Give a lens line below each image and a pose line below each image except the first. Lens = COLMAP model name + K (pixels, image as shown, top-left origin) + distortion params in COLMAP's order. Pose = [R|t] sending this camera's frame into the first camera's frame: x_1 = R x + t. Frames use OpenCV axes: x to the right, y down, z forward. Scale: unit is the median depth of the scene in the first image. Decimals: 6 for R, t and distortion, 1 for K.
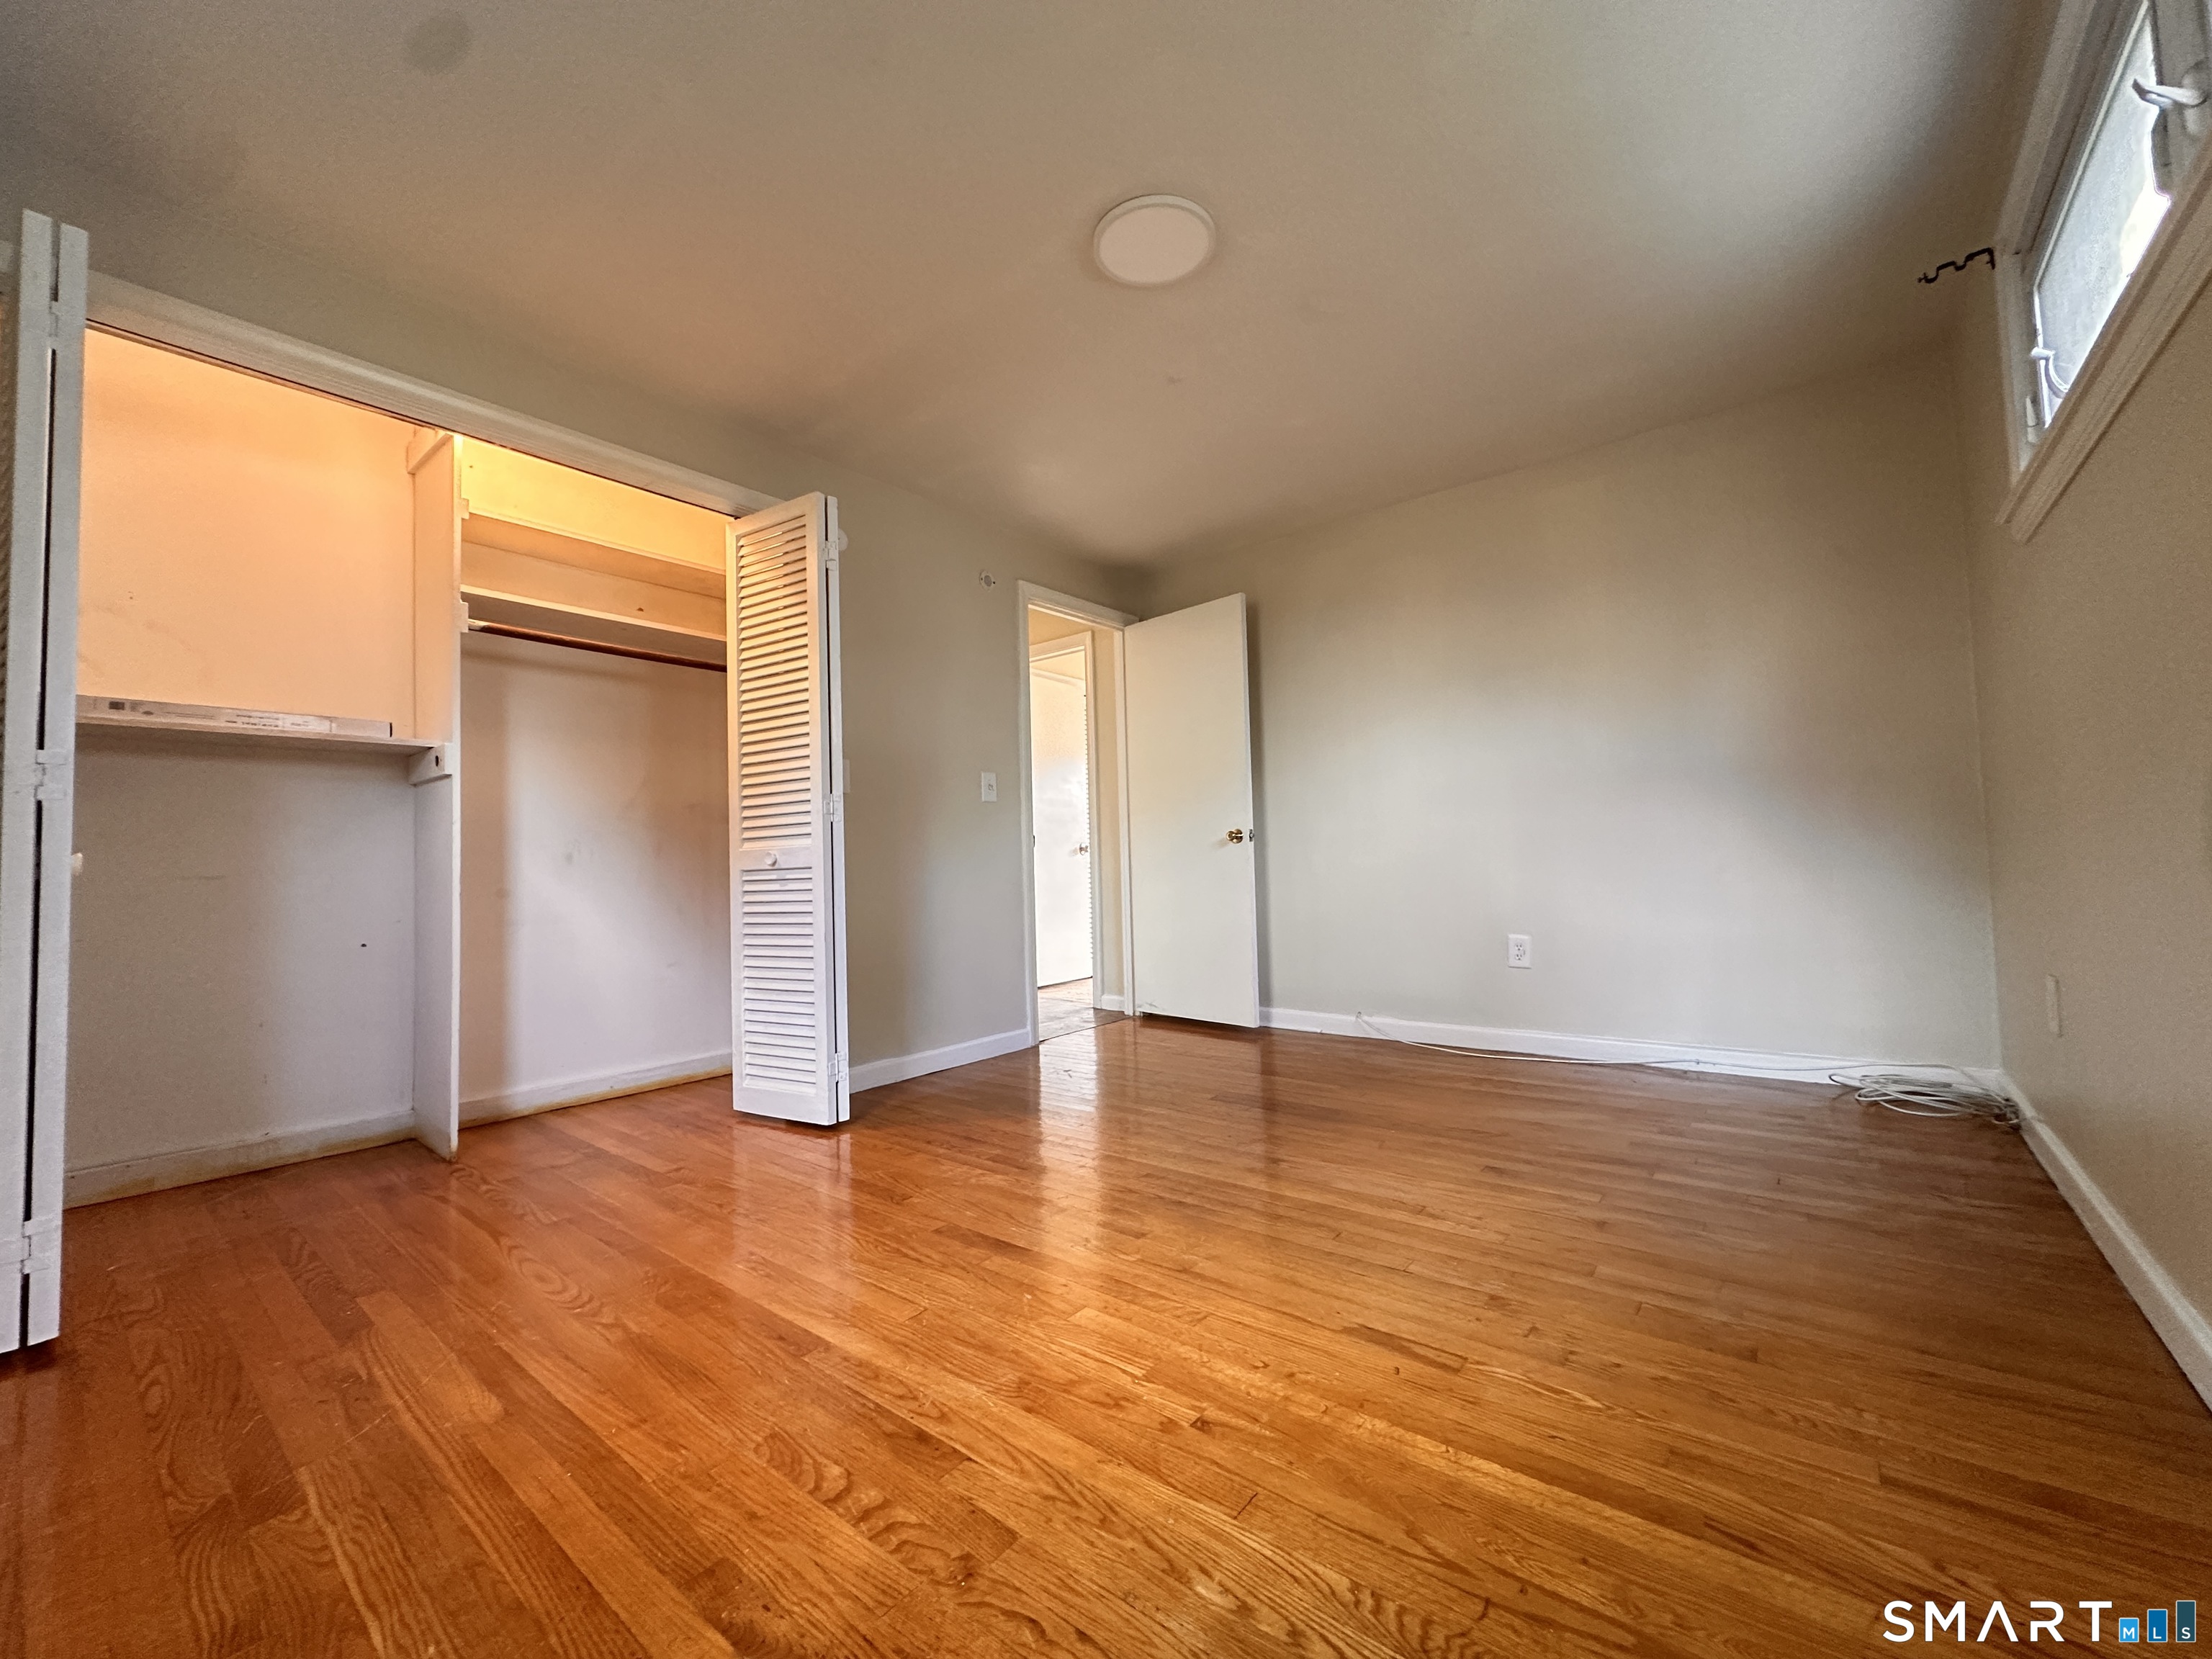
lens RADIAL K [[881.9, 0, 1103.3], [0, 881.9, 828.2], [0, 0, 1]] dist [-0.001066, -0.000028]
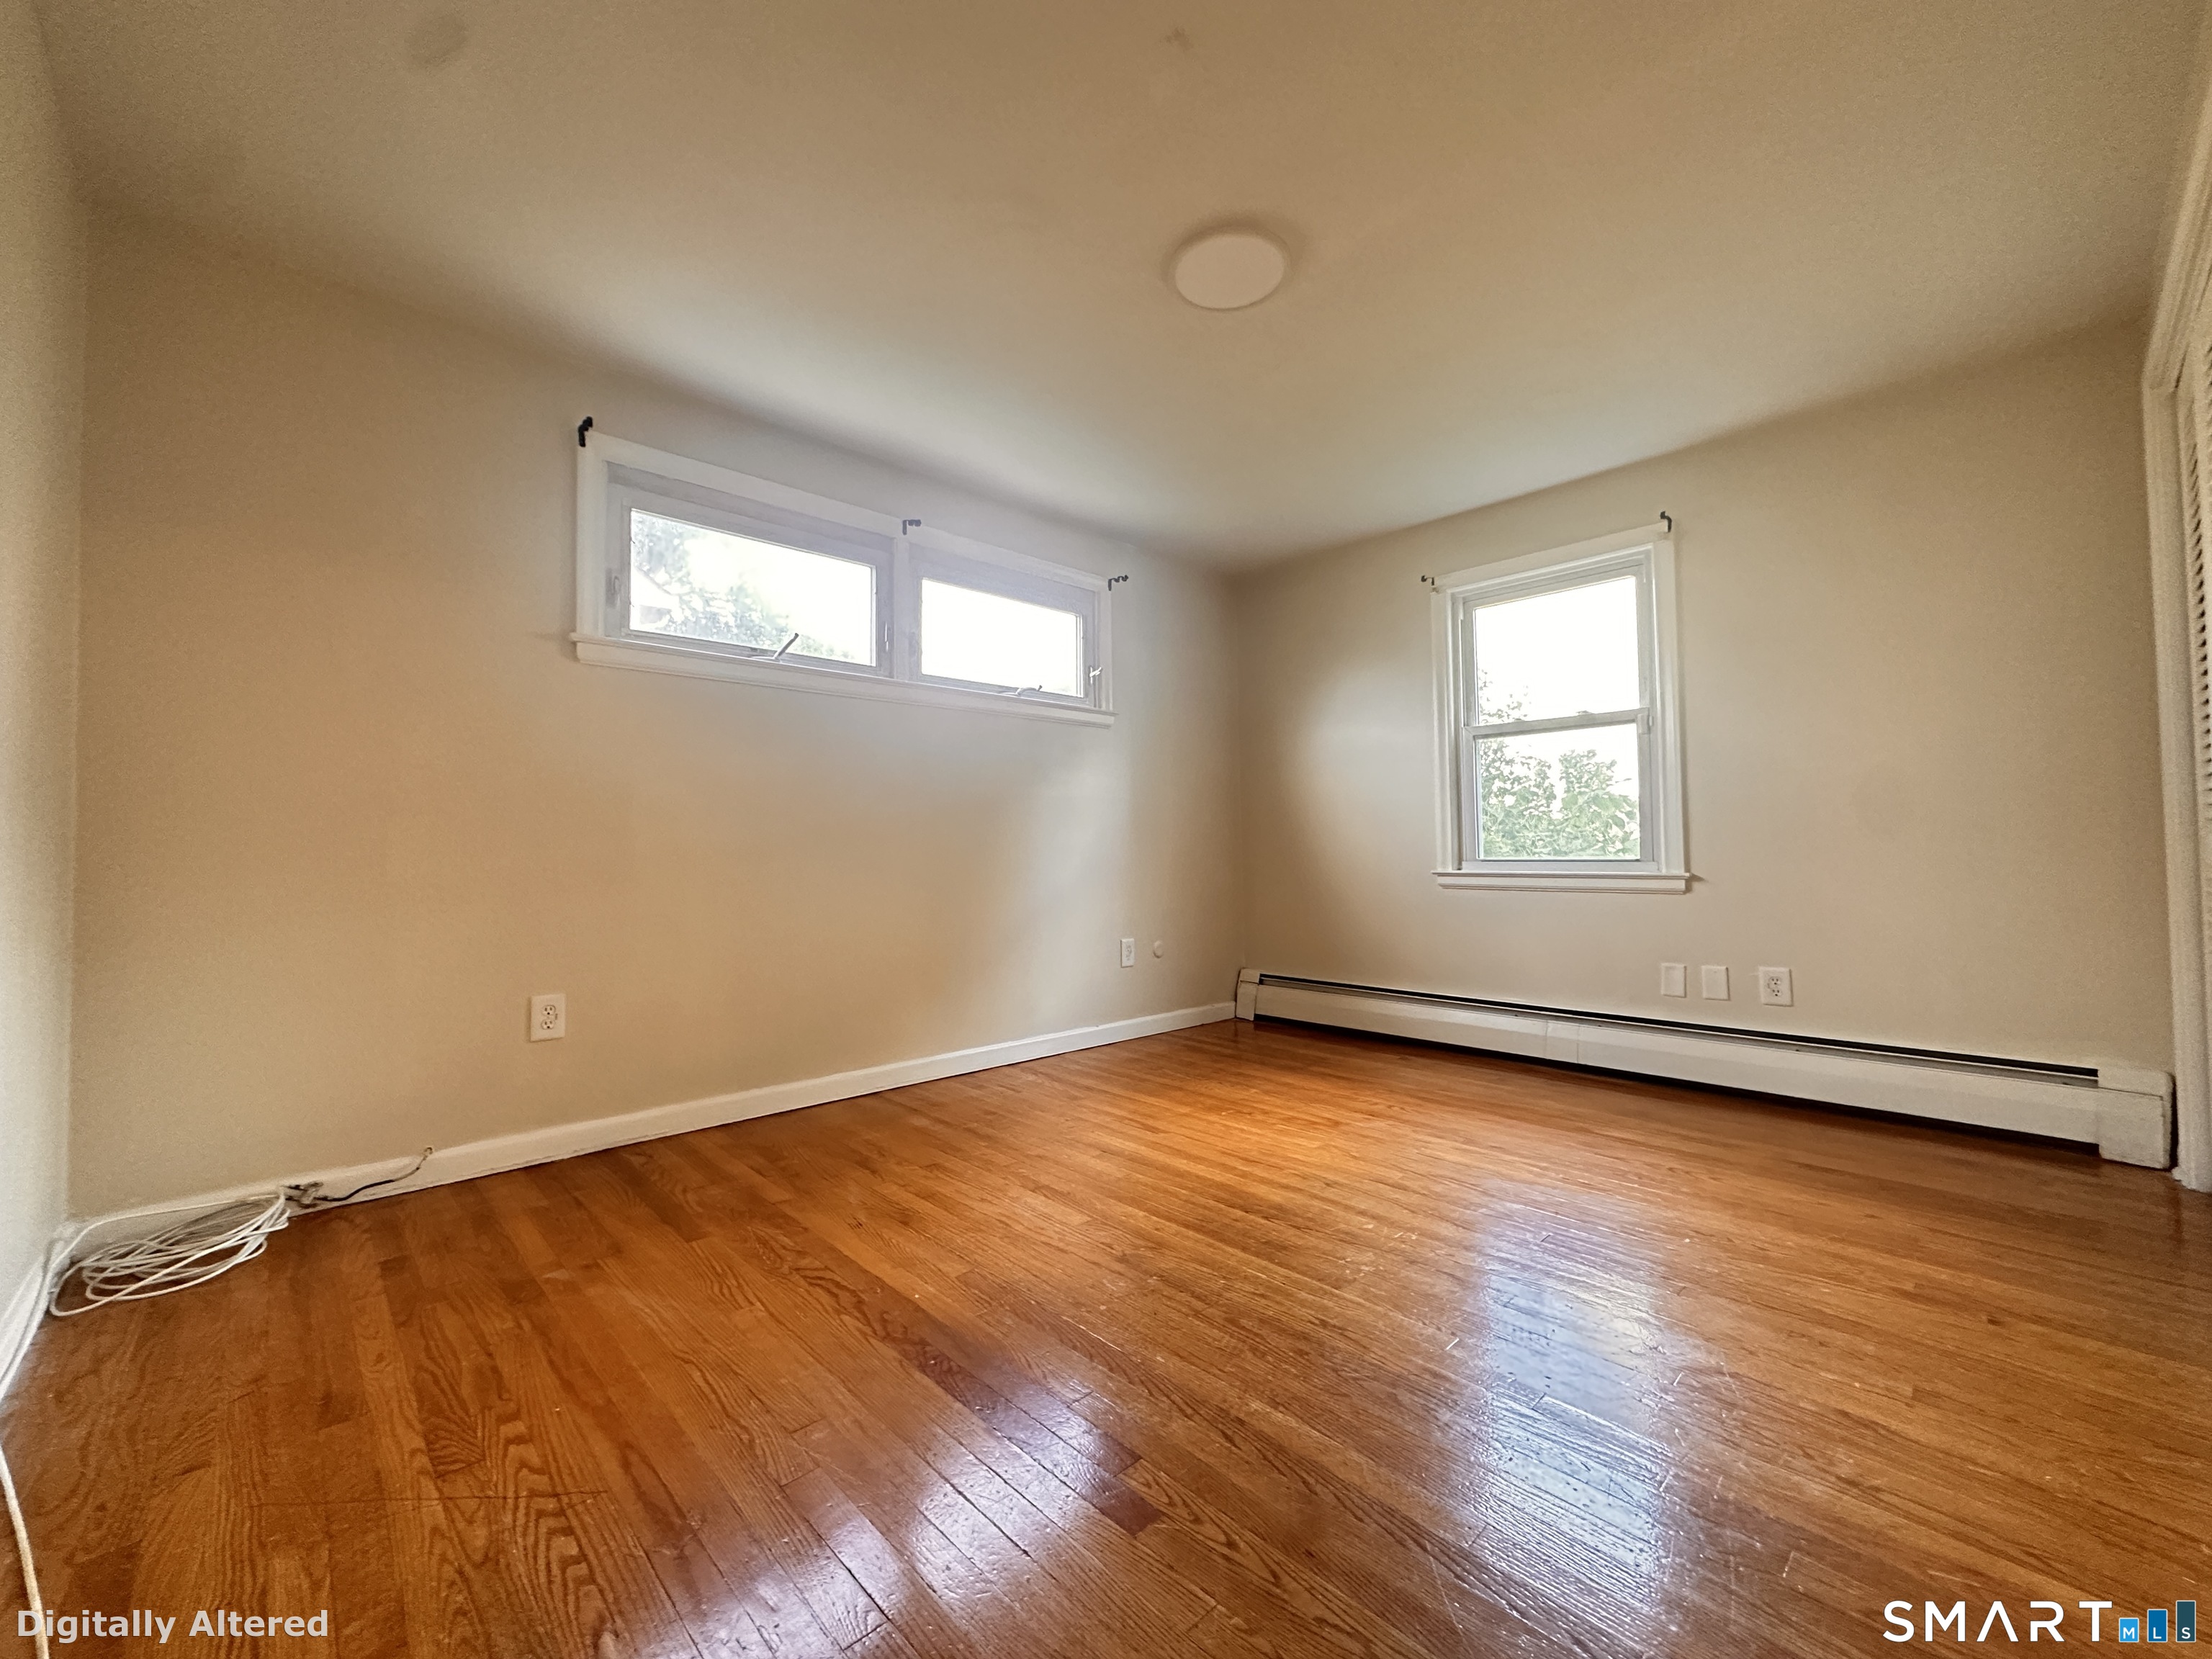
lens RADIAL K [[881.9, 0, 1103.3], [0, 881.9, 828.2], [0, 0, 1]] dist [-0.001066, -0.000028]
pose [[-0.991363, 0.041183, 0.124515, 0.157291], [0.031962, 0.996658, -0.075168, 0.070846], [-0.127195, -0.070539, -0.989366, 3.050010]]
